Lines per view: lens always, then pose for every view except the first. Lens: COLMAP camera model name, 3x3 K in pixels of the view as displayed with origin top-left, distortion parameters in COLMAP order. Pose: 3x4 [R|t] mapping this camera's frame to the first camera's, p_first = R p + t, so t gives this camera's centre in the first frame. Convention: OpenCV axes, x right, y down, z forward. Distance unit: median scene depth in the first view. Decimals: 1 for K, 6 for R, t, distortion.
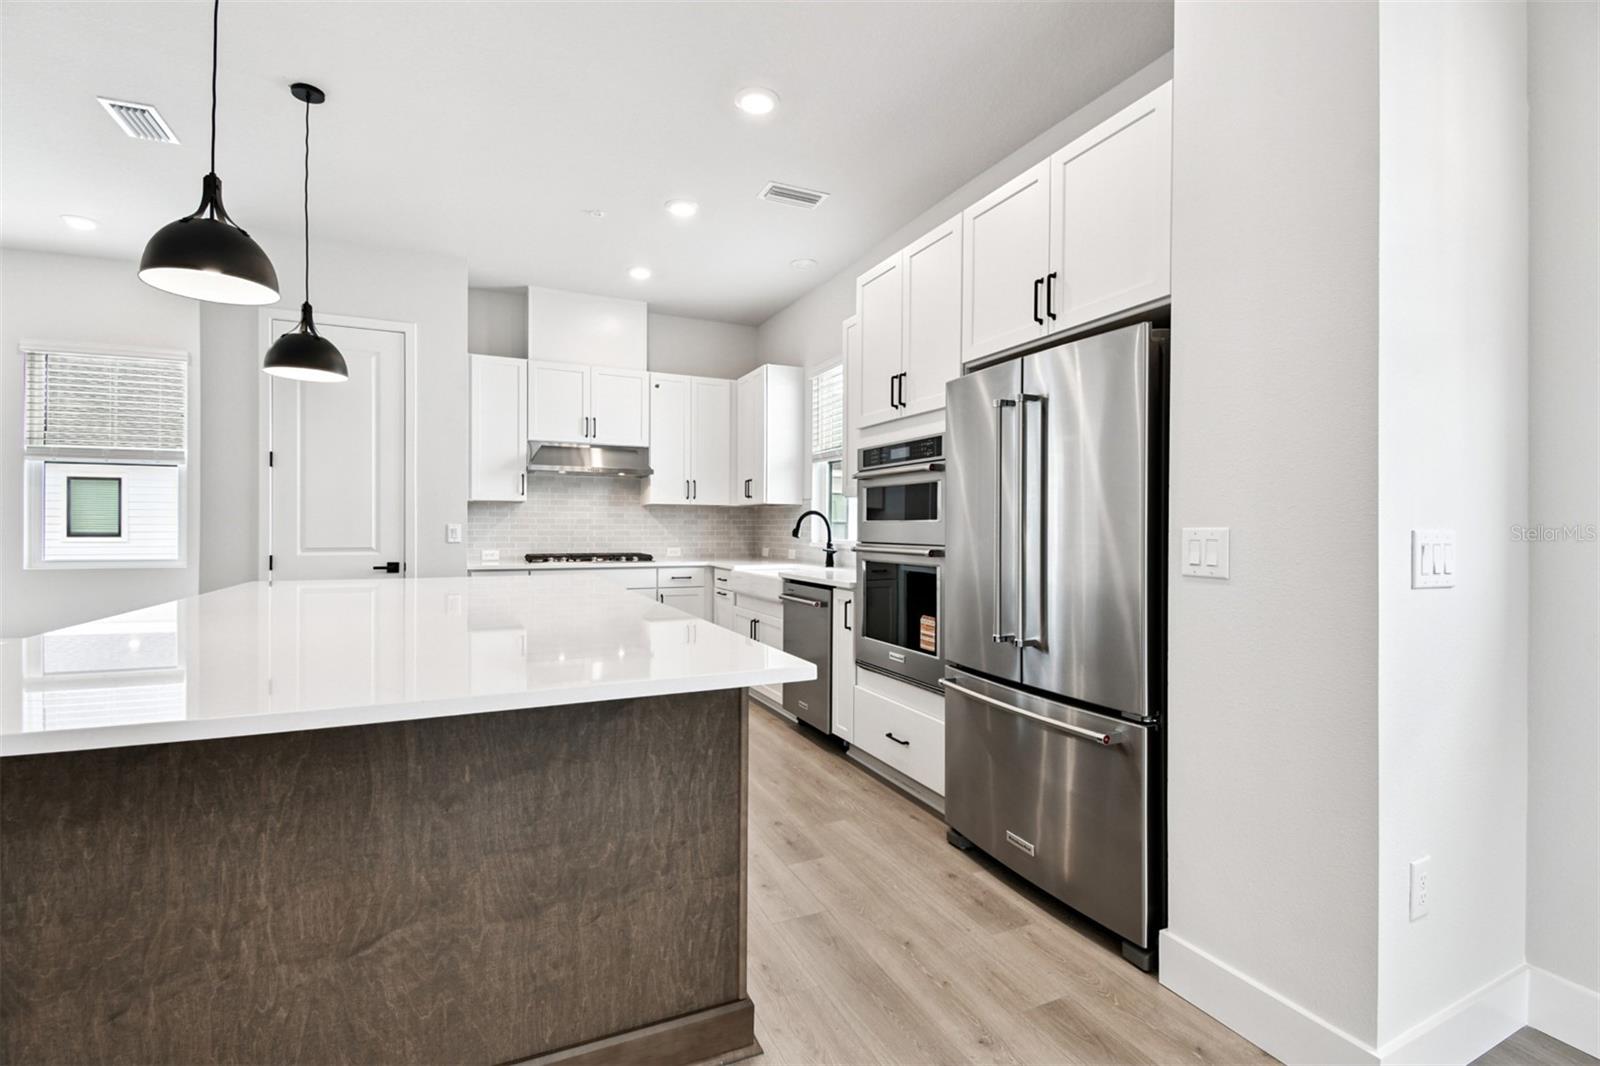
lens RADIAL K [[711.8, 0, 795.8], [0, 711.8, 520.9], [0, 0, 1]] dist [-0.000755, -0.000767]
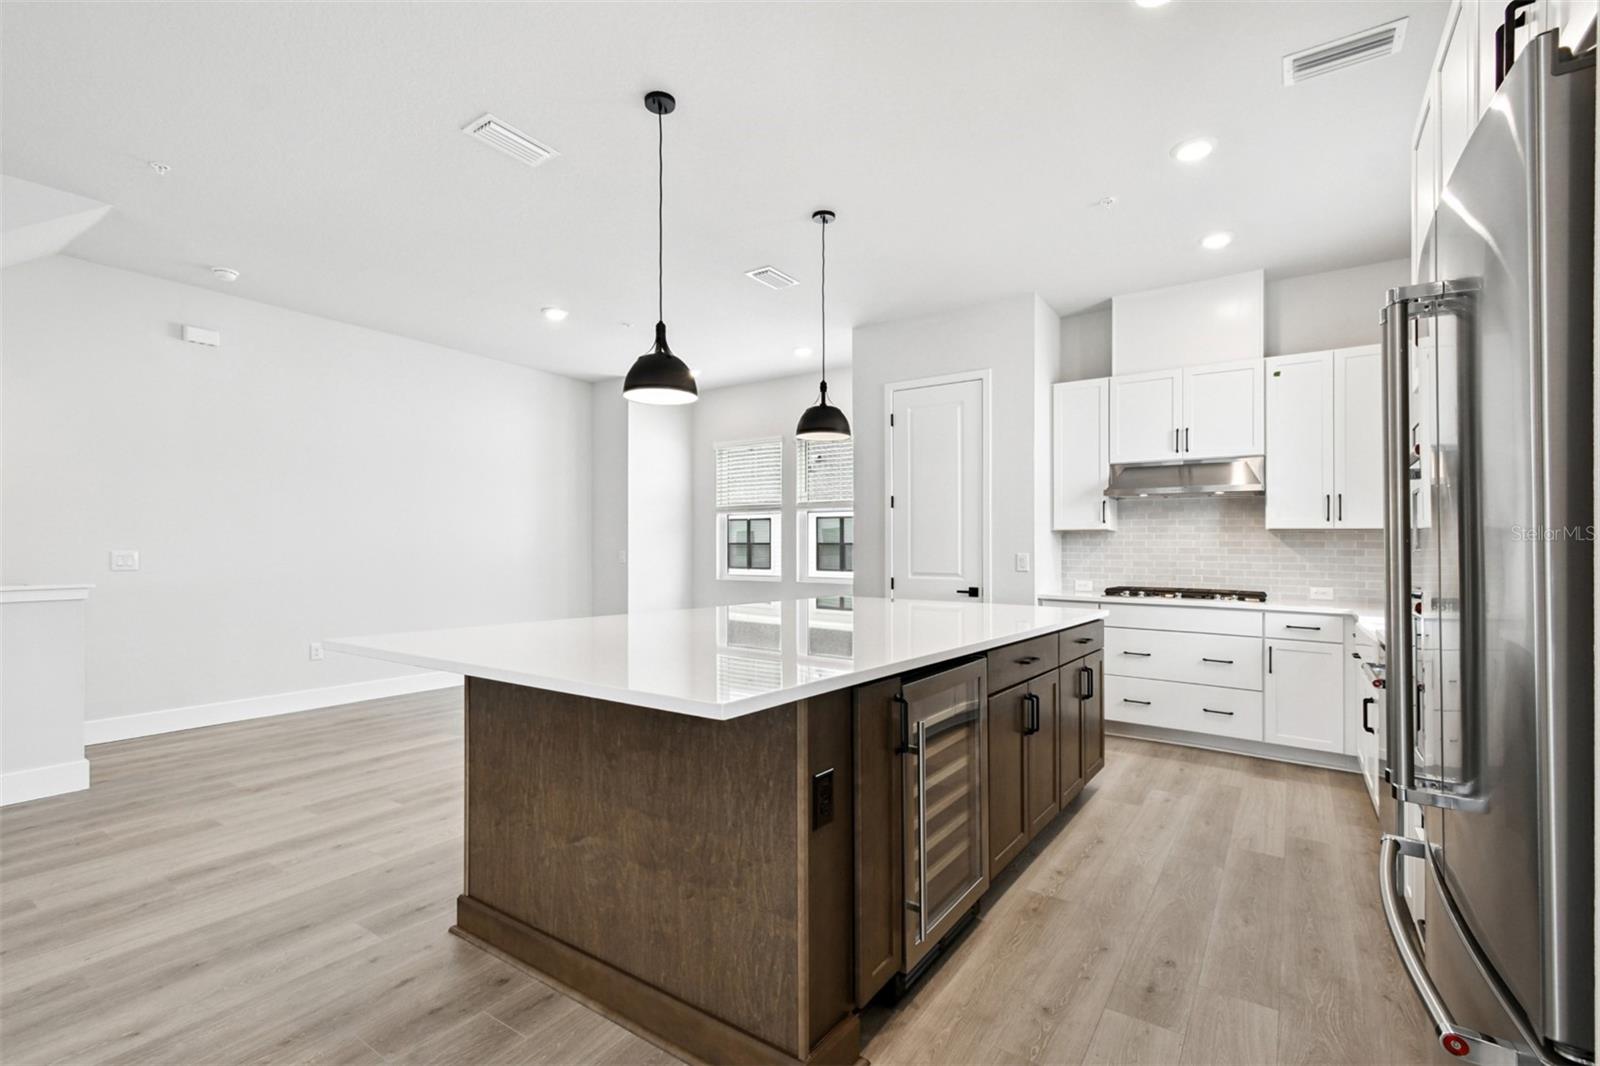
lens RADIAL K [[724.2, 0, 793.0], [0, 724.2, 553.7], [0, 0, 1]] dist [0.013318, 0.000663]
pose [[0.512094, 0.001849, -0.858928, 0.359223], [0.000590, 0.999997, 0.002505, 0.002383], [0.858929, -0.001790, 0.512091, 0.244463]]
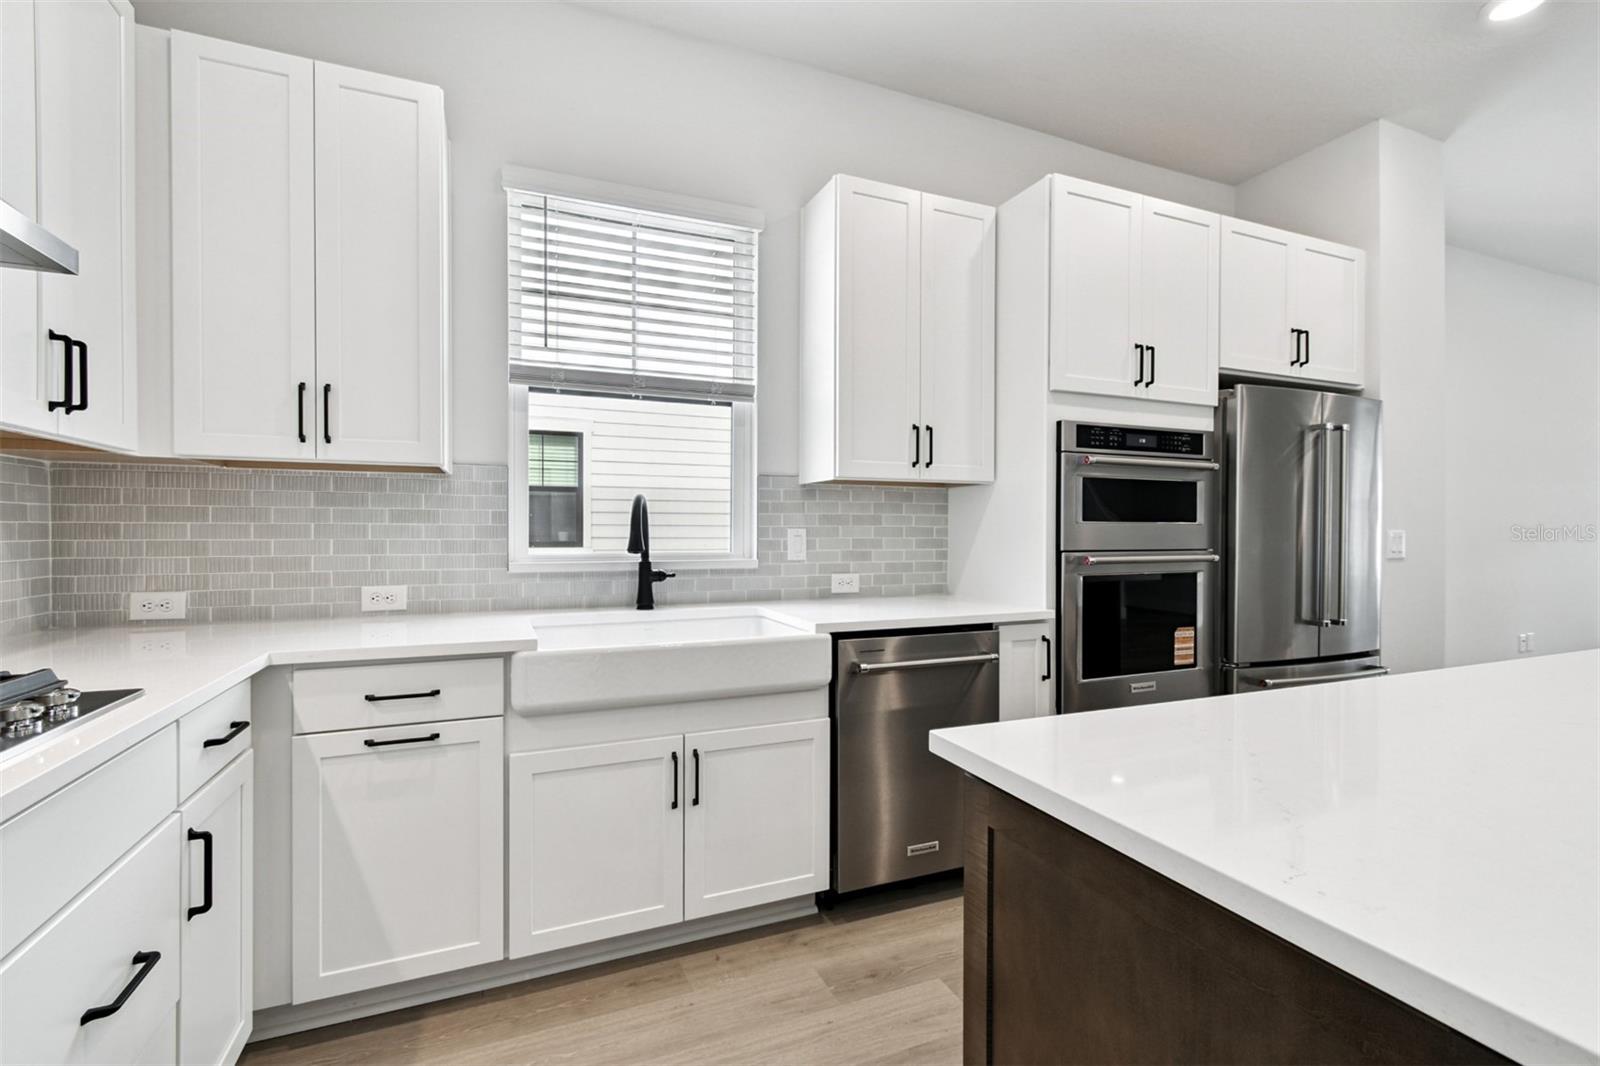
lens RADIAL K [[715.2, 0, 800.0], [0, 715.2, 533.0], [0, 0, 1]] dist [0.002435, 0.000216]
pose [[0.034316, -0.006587, 0.999389, -0.653422], [-0.010512, 0.999921, 0.006952, 0.009727], [-0.999356, -0.010744, 0.034244, 1.274121]]
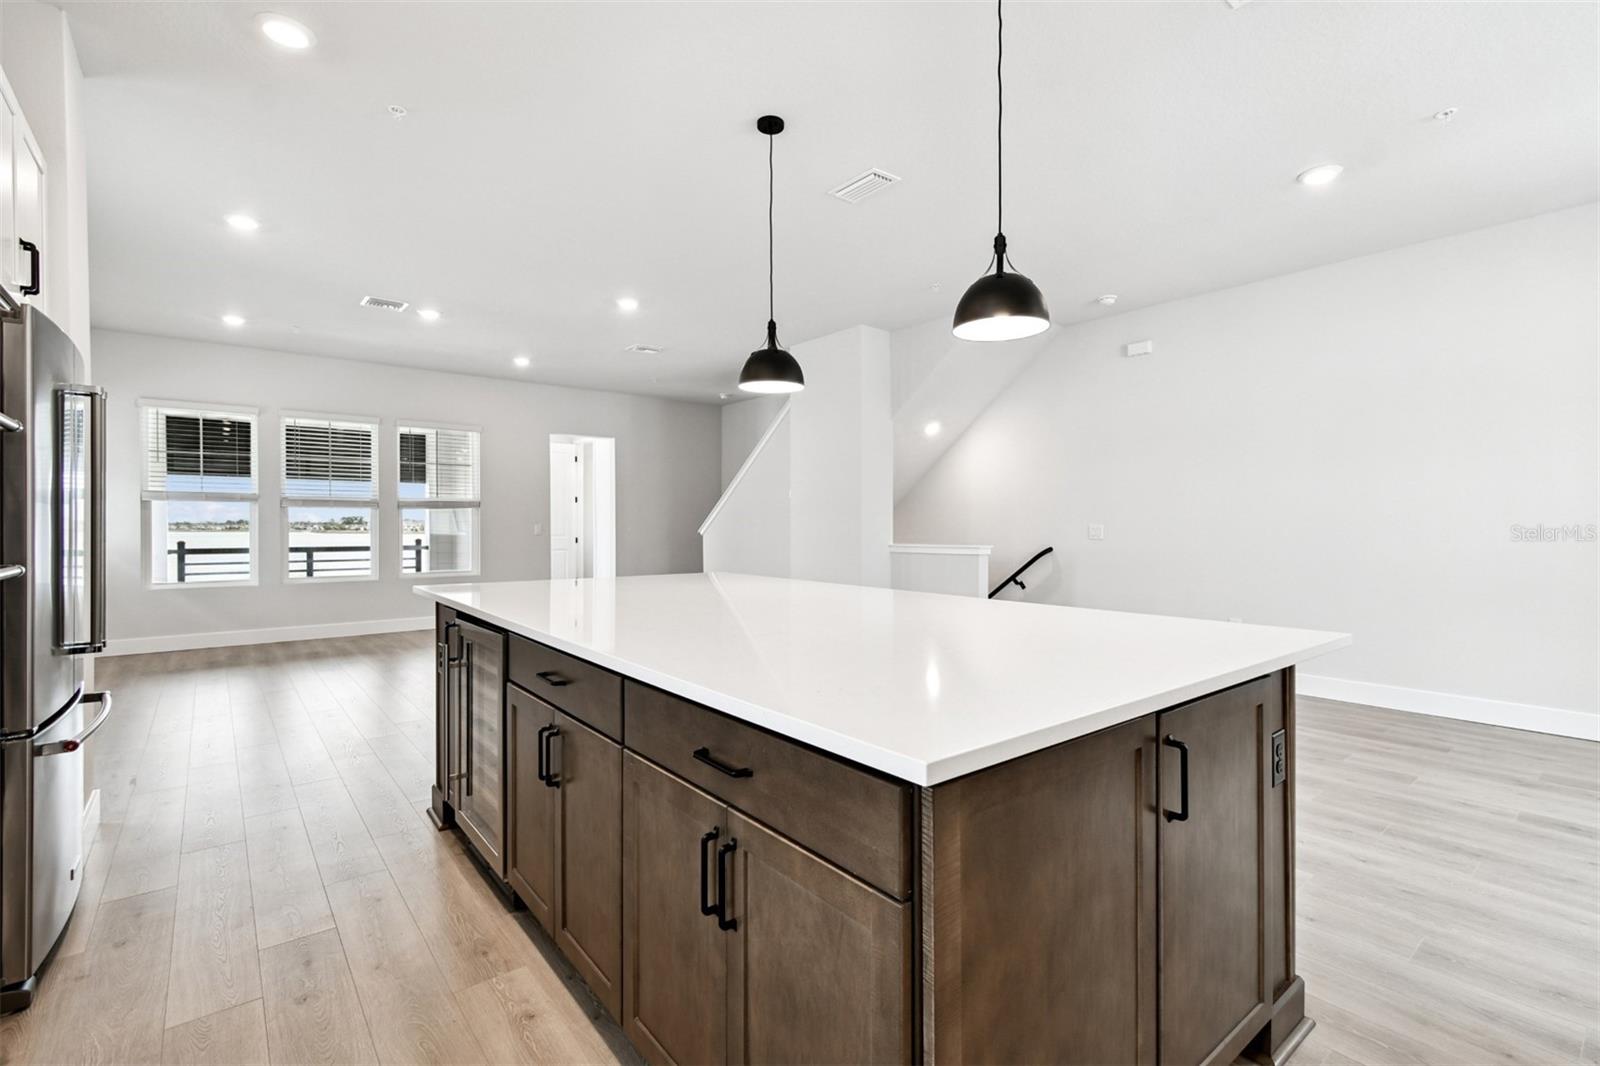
lens RADIAL K [[726.0, 0, 786.8], [0, 726.0, 528.1], [0, 0, 1]] dist [0.004174, -0.000343]
pose [[-0.971384, -0.002381, -0.237503, -0.243103], [-0.000790, 0.999977, -0.006794, 0.014196], [0.237514, -0.006412, -0.971363, 1.474540]]
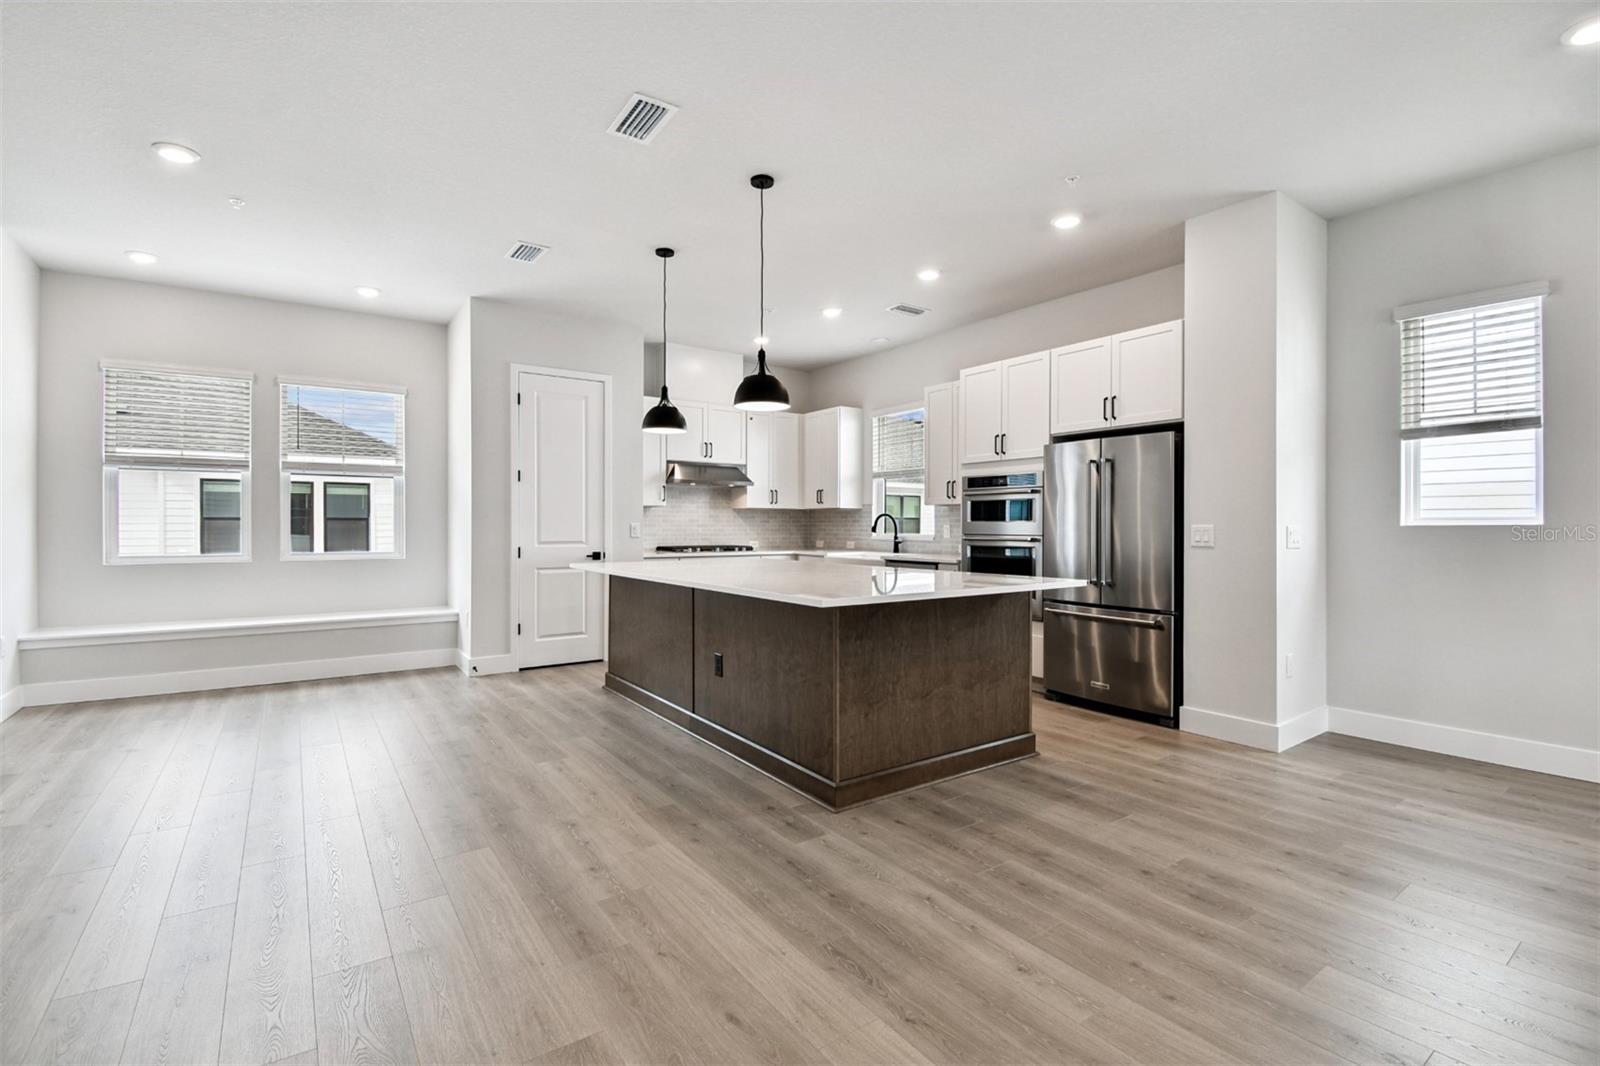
lens RADIAL K [[709.2, 0, 796.8], [0, 709.2, 526.1], [0, 0, 1]] dist [0.001387, -0.000199]
pose [[0.983033, -0.002968, 0.183404, -0.595404], [0.001074, 0.999945, 0.010422, -0.006393], [-0.183424, -0.010048, 0.982982, -0.530282]]
